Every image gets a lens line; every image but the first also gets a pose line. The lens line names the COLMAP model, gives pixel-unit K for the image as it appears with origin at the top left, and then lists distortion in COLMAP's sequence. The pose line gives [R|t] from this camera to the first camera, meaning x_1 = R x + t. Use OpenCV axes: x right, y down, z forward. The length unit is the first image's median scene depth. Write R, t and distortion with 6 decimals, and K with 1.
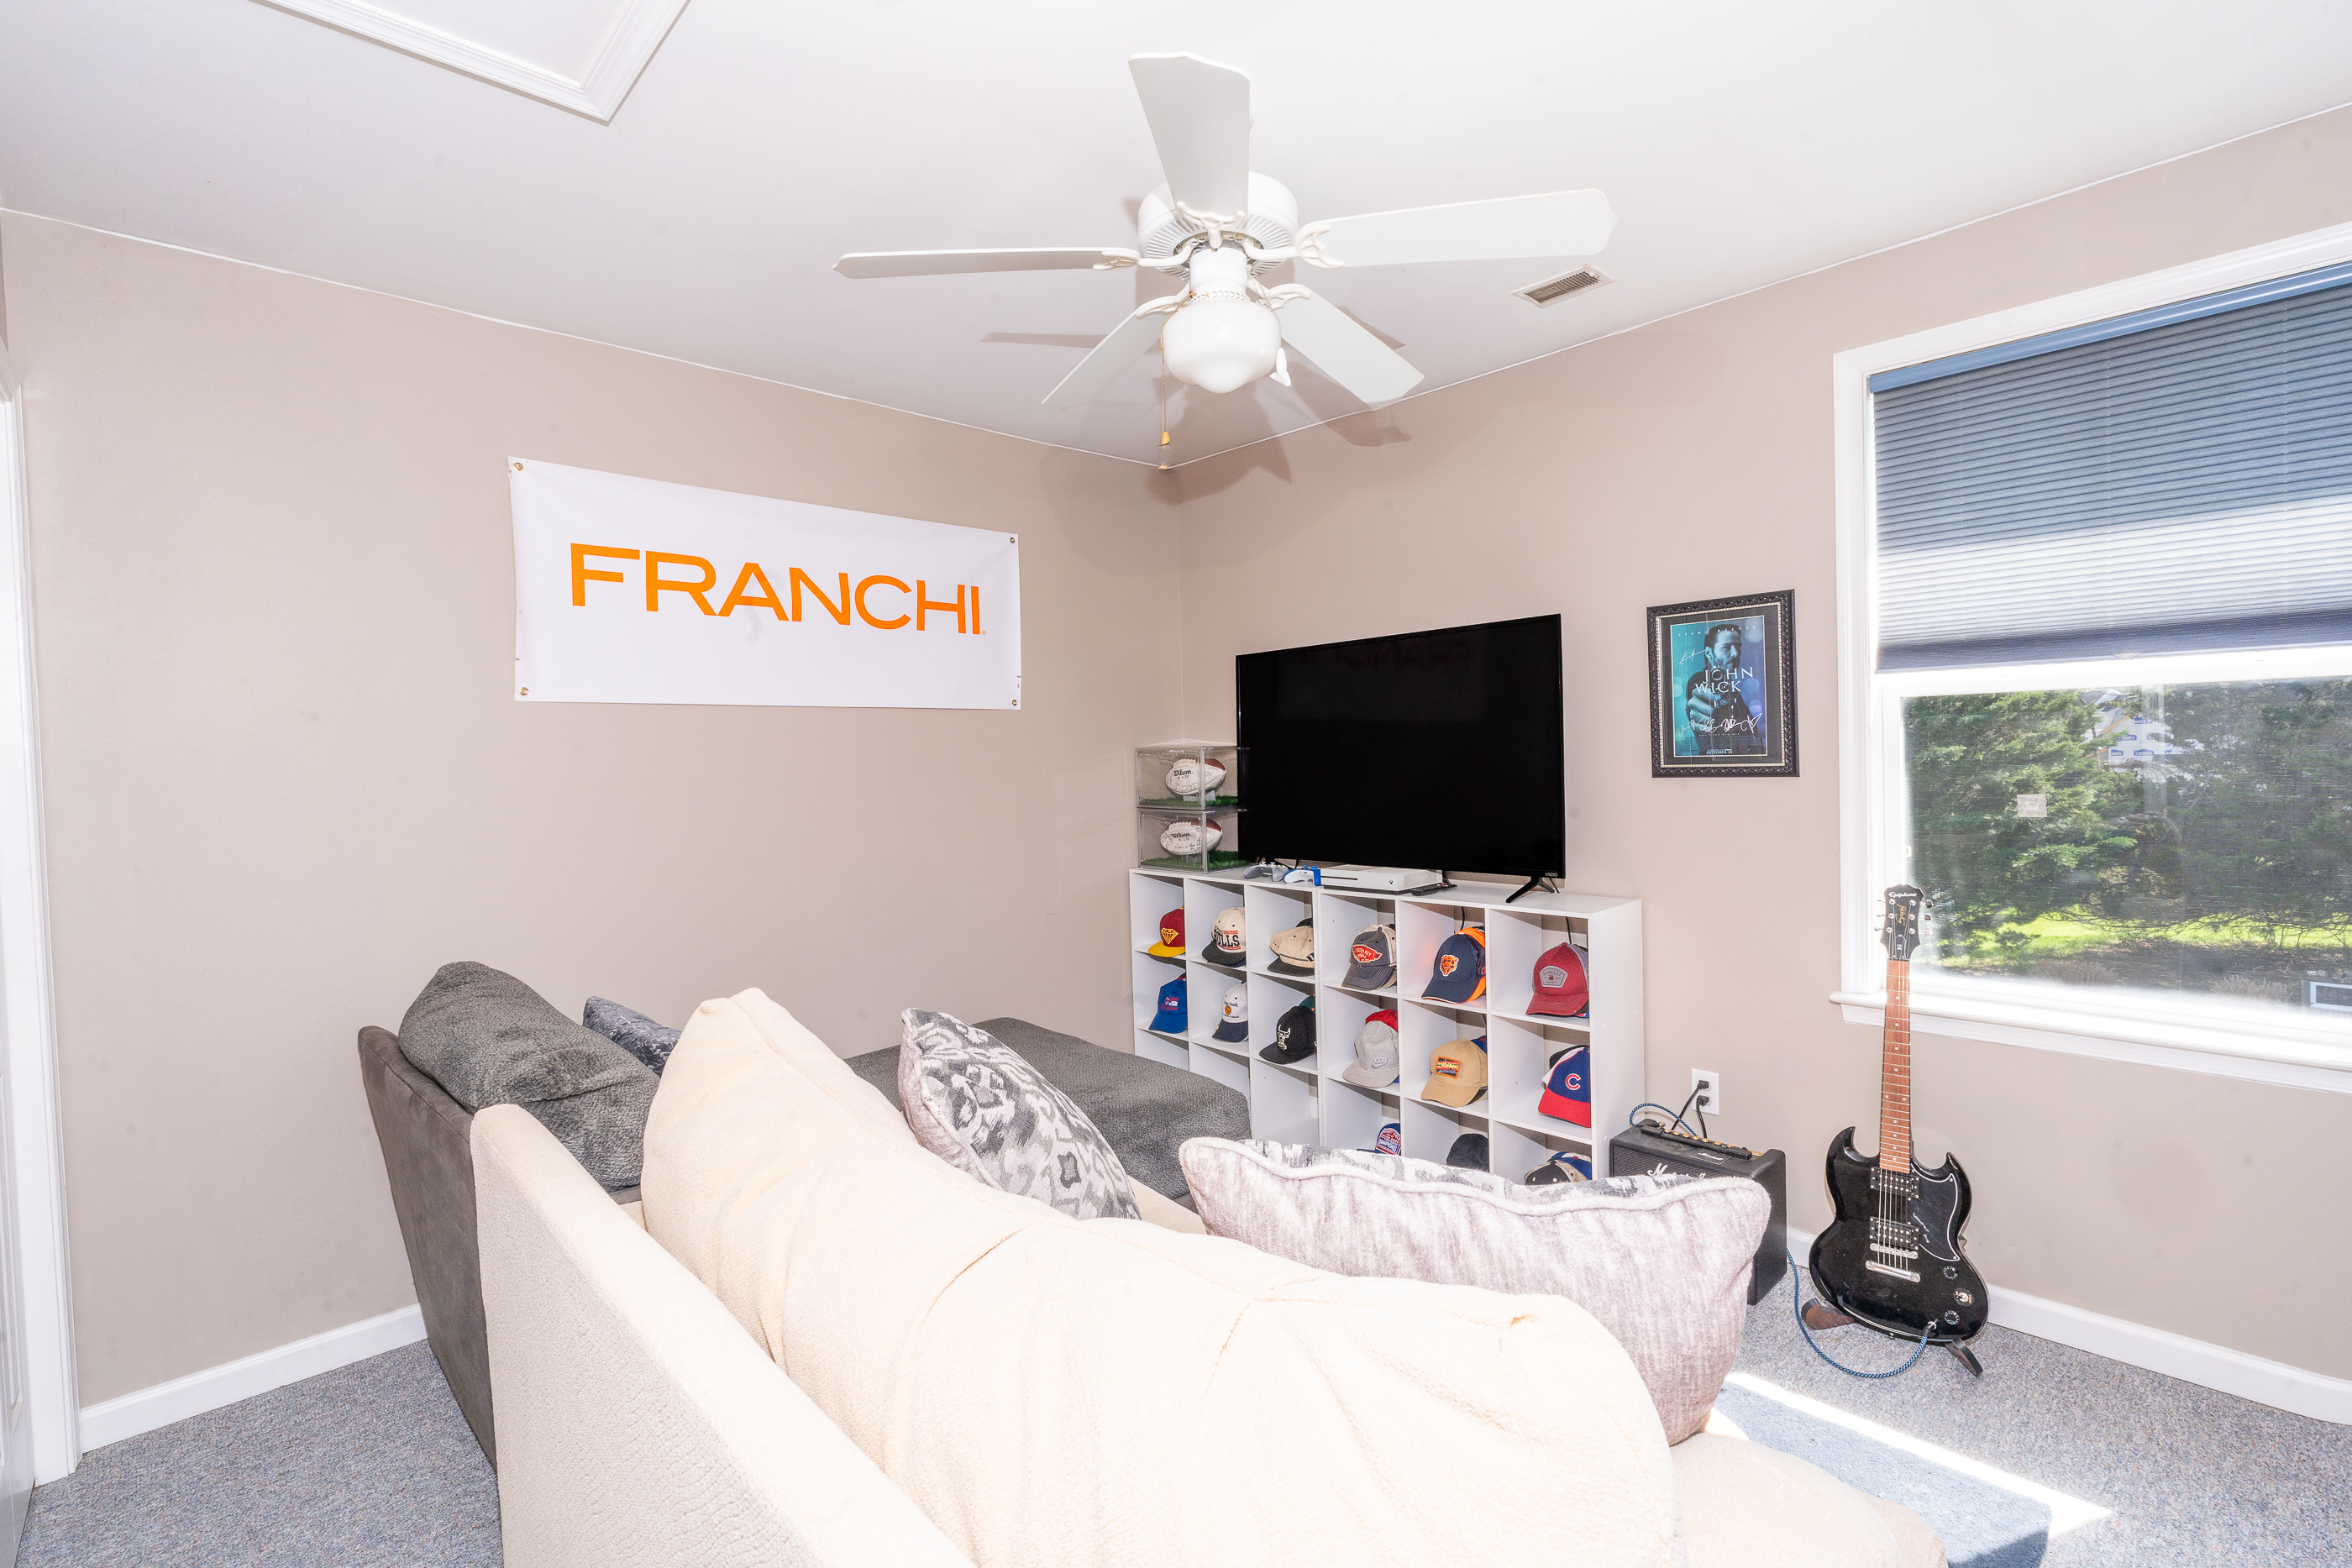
lens RADIAL K [[1046.3, 0, 1179.8], [0, 1046.3, 776.0], [0, 0, 1]] dist [-0.002416, 0.000281]
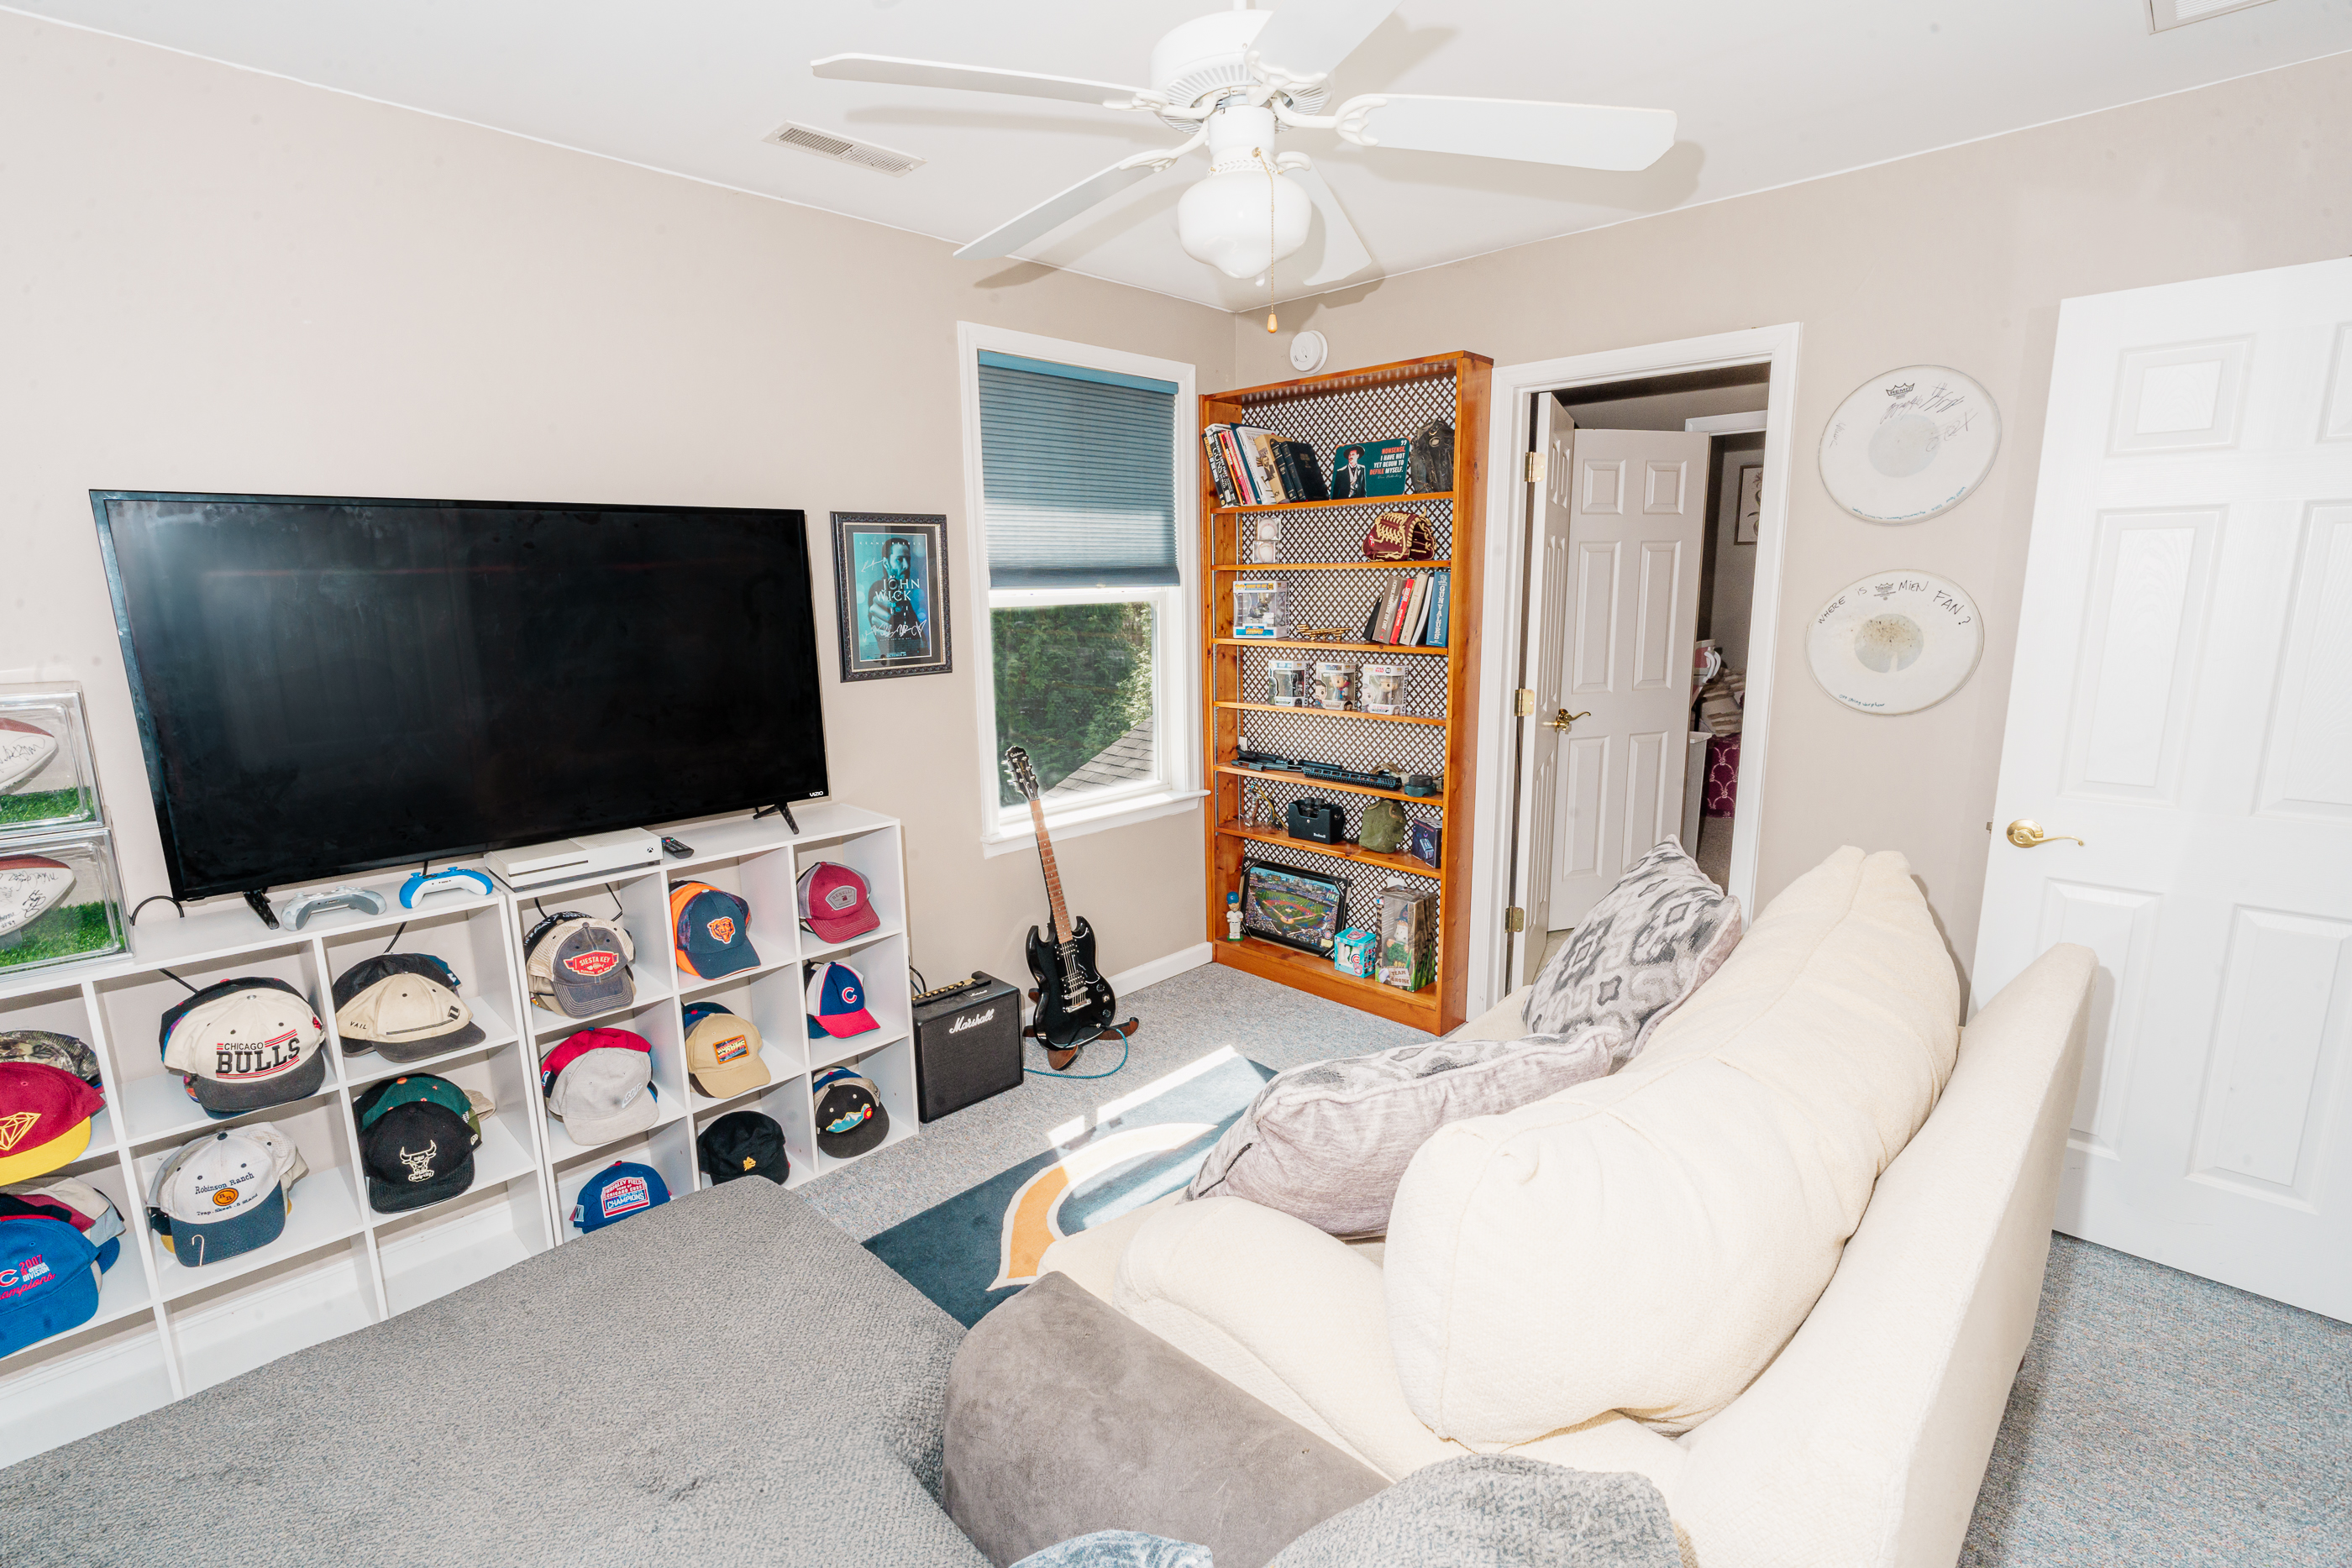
lens RADIAL K [[1046.3, 0, 1179.8], [0, 1046.3, 776.0], [0, 0, 1]] dist [-0.002416, 0.000281]
pose [[-0.022834, -0.155221, 0.987616, -0.437286], [0.043538, 0.986782, 0.156097, -0.040716], [-0.998791, 0.046563, -0.015774, 0.524655]]
